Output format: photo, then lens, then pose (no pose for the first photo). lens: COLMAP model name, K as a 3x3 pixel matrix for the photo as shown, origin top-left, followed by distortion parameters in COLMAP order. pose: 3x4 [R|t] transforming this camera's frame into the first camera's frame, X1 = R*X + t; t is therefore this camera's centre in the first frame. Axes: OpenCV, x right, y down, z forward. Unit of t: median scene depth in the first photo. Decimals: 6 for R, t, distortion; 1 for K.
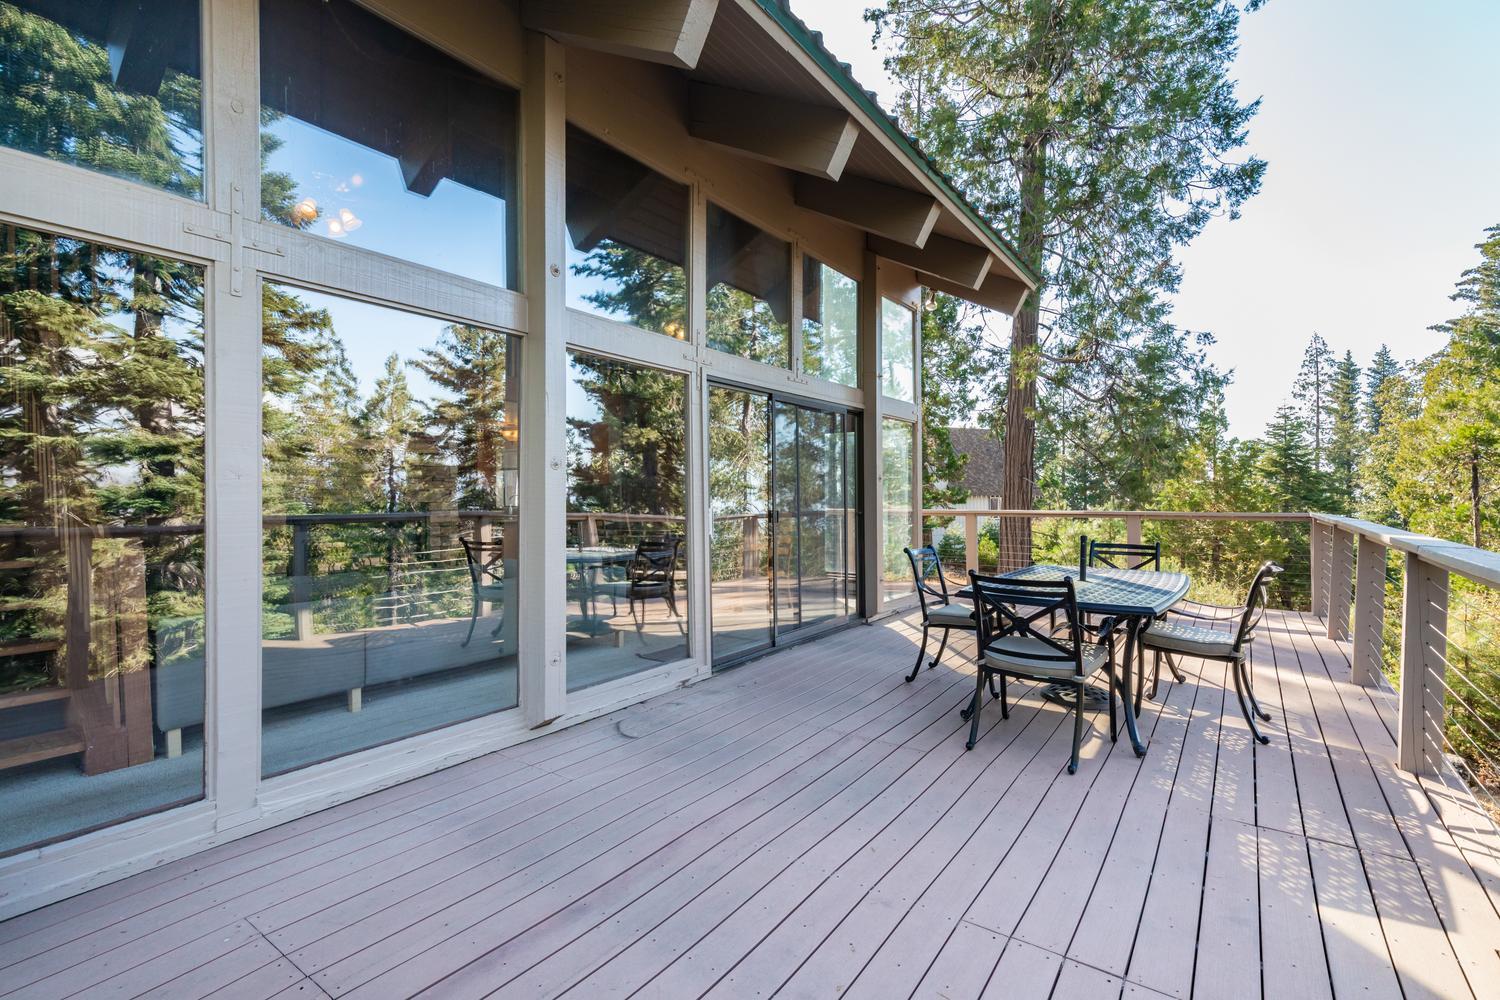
lens RADIAL K [[678.6, 0, 744.9], [0, 678.6, 499.4], [0, 0, 1]] dist [0.008826, -0.000784]
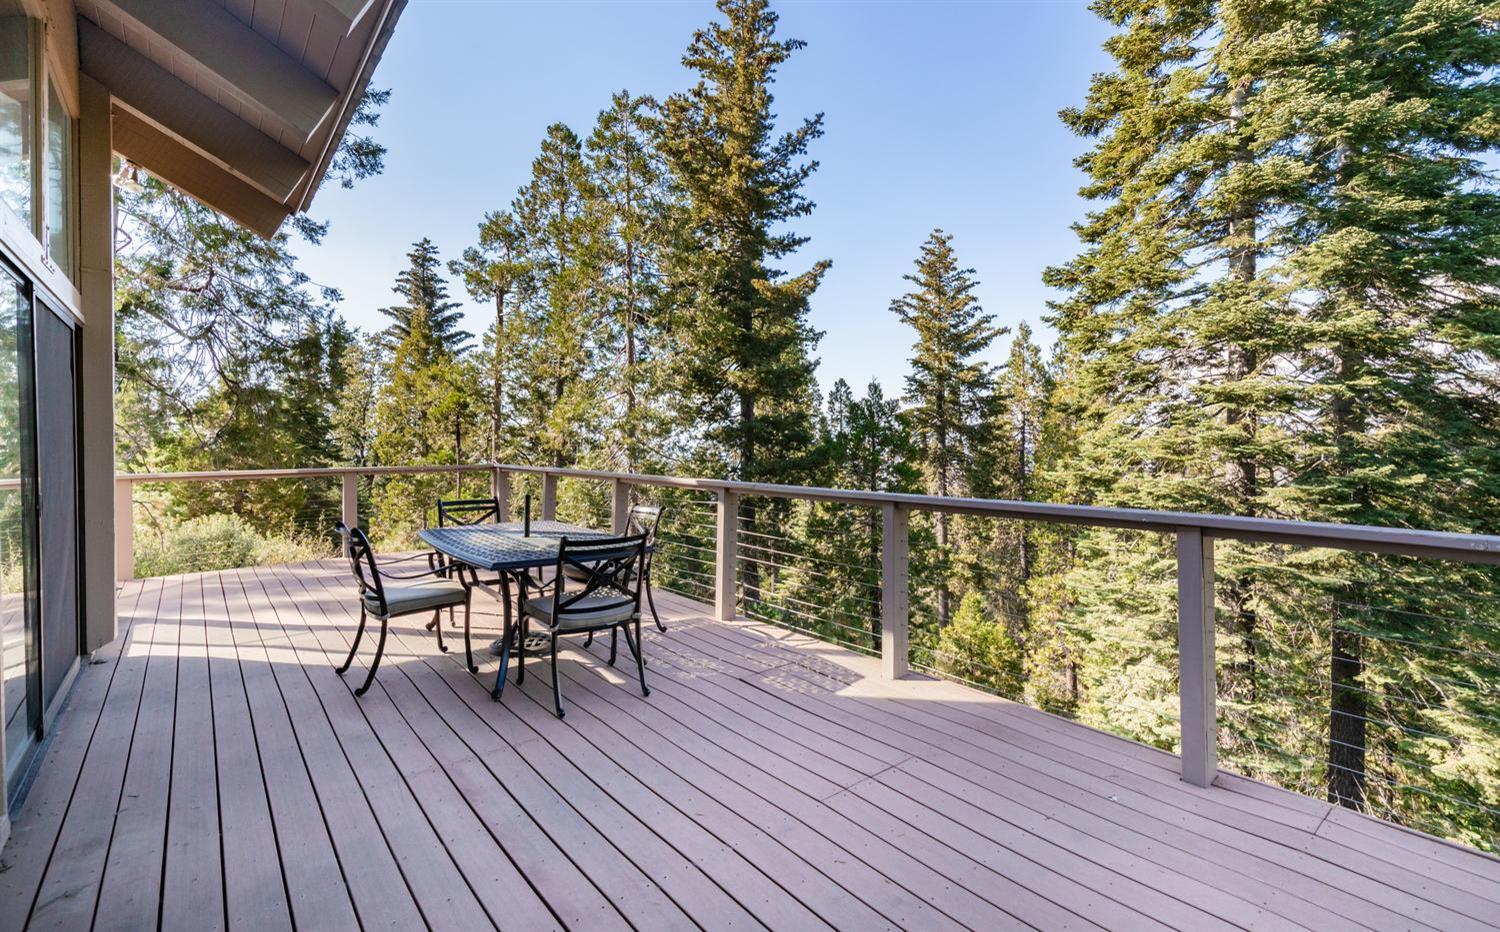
lens RADIAL K [[687.2, 0, 757.0], [0, 687.2, 445.2], [0, 0, 1]] dist [-0.004952, -0.001869]
pose [[0.263699, -0.010347, 0.964550, -0.338257], [0.017759, 0.999825, 0.005870, -0.015422], [-0.964442, 0.015582, 0.263837, 0.286244]]
